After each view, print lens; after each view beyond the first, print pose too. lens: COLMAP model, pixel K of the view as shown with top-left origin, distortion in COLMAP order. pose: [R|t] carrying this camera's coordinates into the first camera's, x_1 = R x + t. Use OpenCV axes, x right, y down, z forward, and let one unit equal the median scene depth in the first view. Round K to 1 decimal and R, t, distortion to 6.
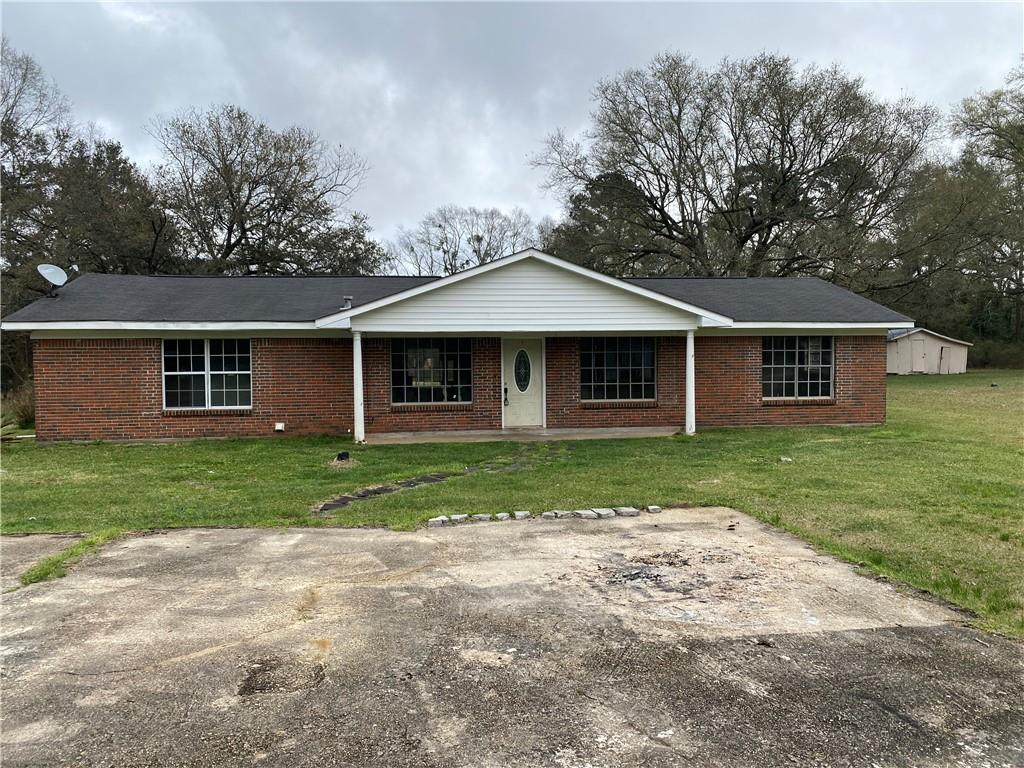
lens RADIAL K [[780.6, 0, 514.0], [0, 780.6, 380.9], [0, 0, 1]] dist [0.026042, -0.035417]
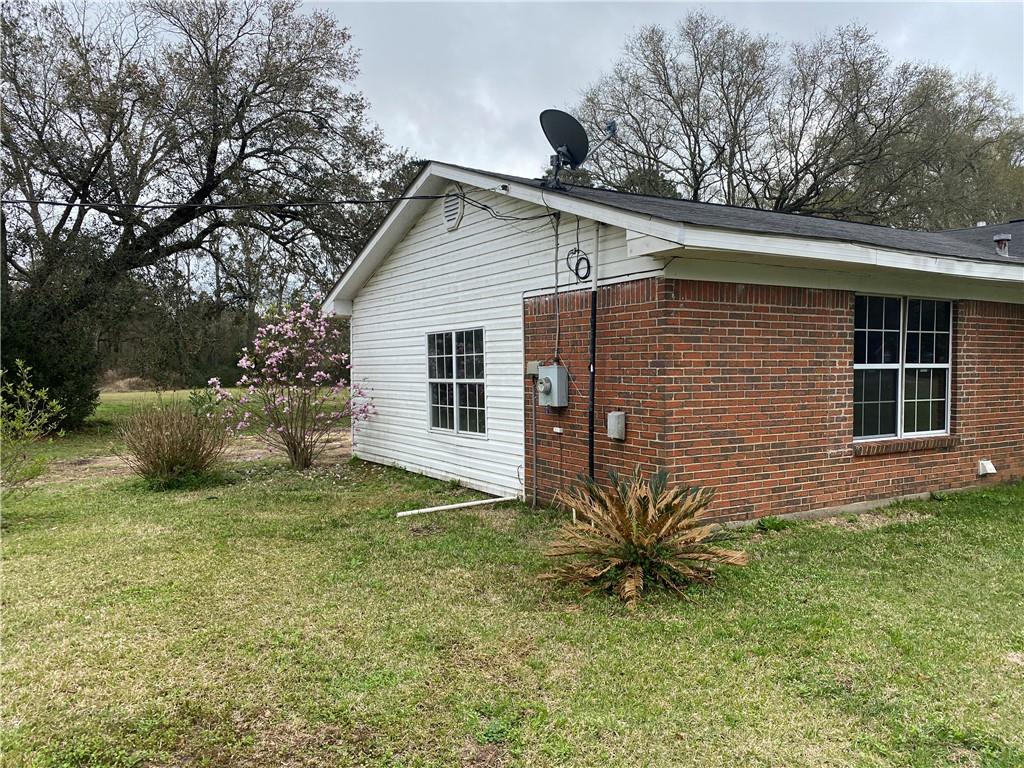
lens RADIAL K [[780.6, 0, 511.7], [0, 780.6, 389.4], [0, 0, 1]] dist [0.026042, -0.035417]
pose [[0.911024, -0.004752, 0.412326, -0.816206], [0.003755, 0.999988, 0.003227, 0.001853], [-0.412336, -0.001392, 0.911031, 0.642374]]
